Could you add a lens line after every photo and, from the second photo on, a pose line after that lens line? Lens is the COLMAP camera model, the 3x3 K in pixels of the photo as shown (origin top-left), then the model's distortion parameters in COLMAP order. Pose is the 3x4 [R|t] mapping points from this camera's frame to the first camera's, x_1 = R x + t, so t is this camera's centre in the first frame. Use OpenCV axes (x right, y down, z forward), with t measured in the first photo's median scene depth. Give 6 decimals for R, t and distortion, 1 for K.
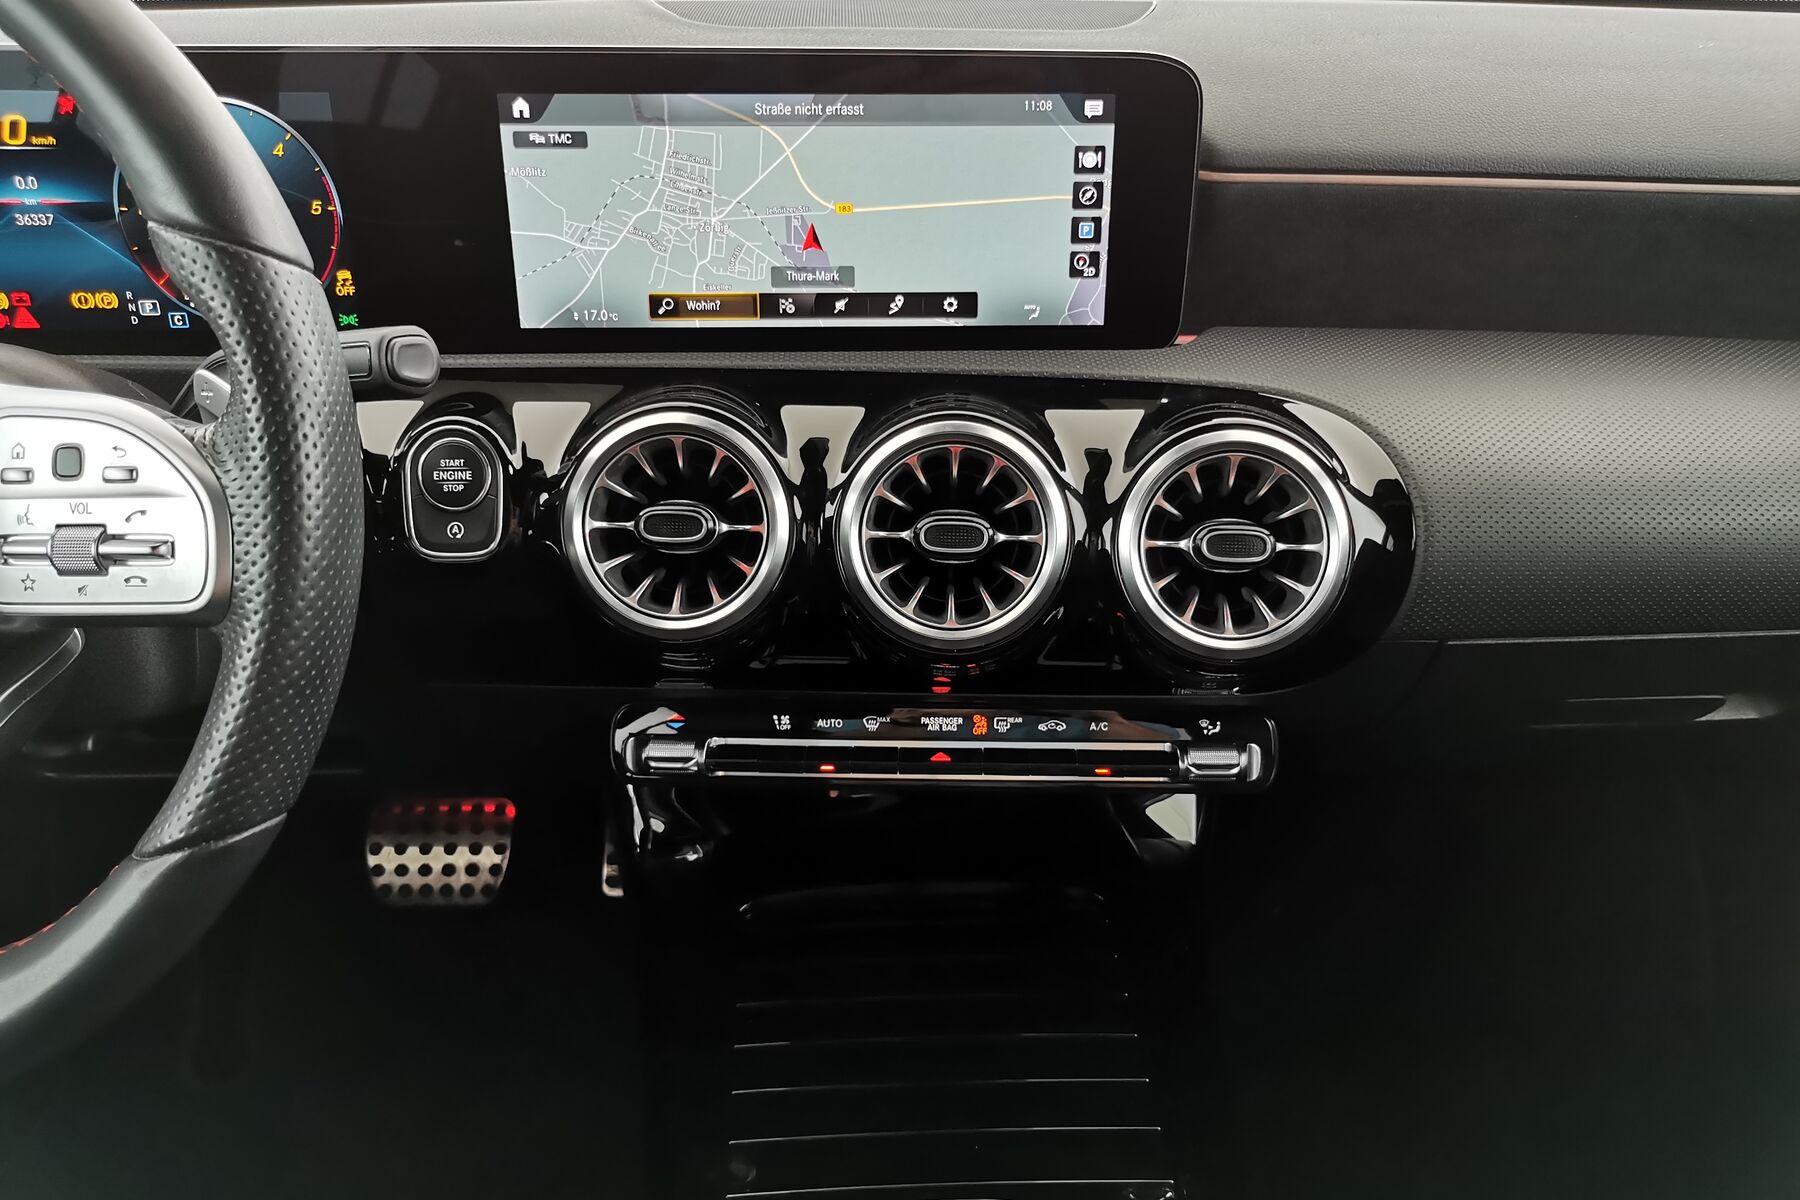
lens RADIAL K [[1395.9, 0, 900.0], [0, 1395.9, 600.0], [0, 0, 1]] dist [0.004957, -0.004458]
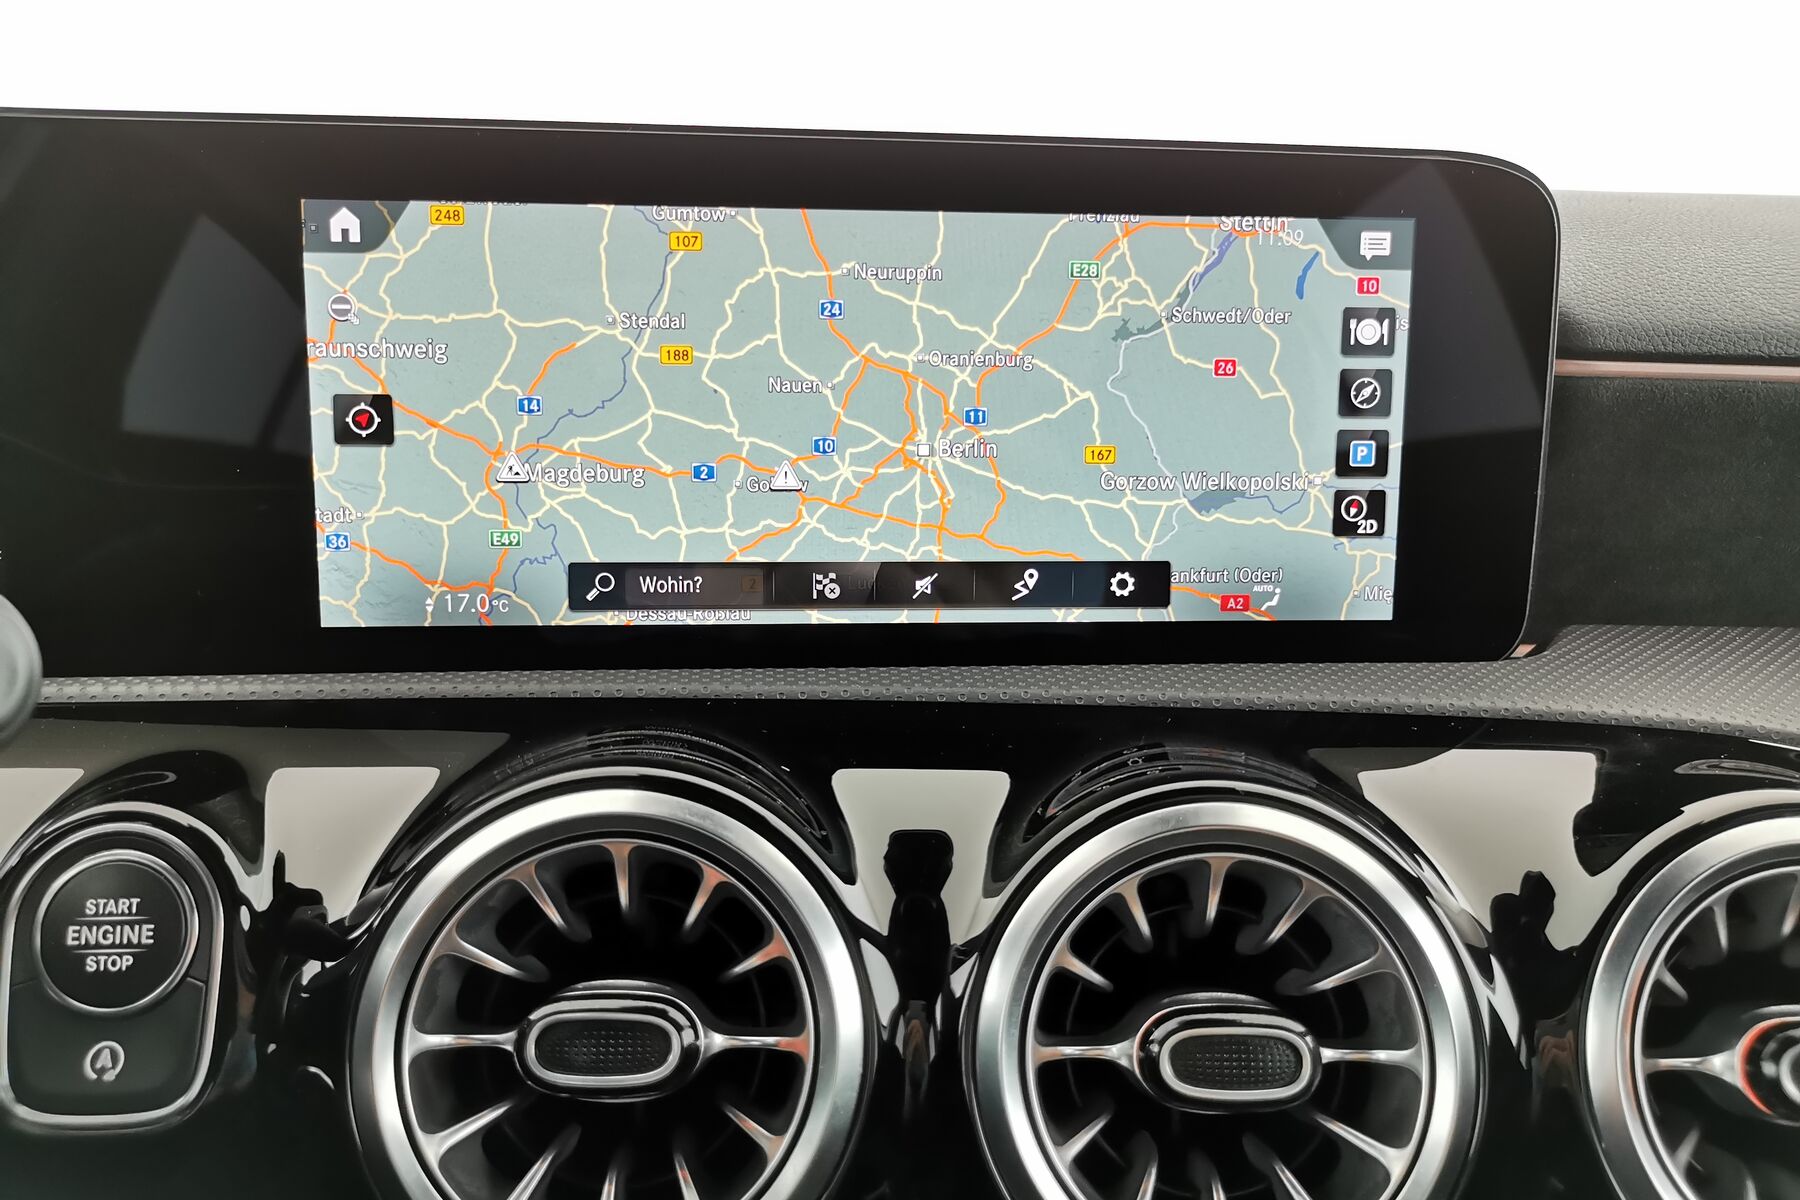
lens RADIAL K [[1395.9, 0, 900.0], [0, 1395.9, 600.0], [0, 0, 1]] dist [0.004957, -0.004458]
pose [[0.998074, -0.000886, 0.062031, -0.090509], [0.016126, 0.969232, -0.245621, -0.075372], [-0.059905, 0.246148, 0.967379, 0.499747]]
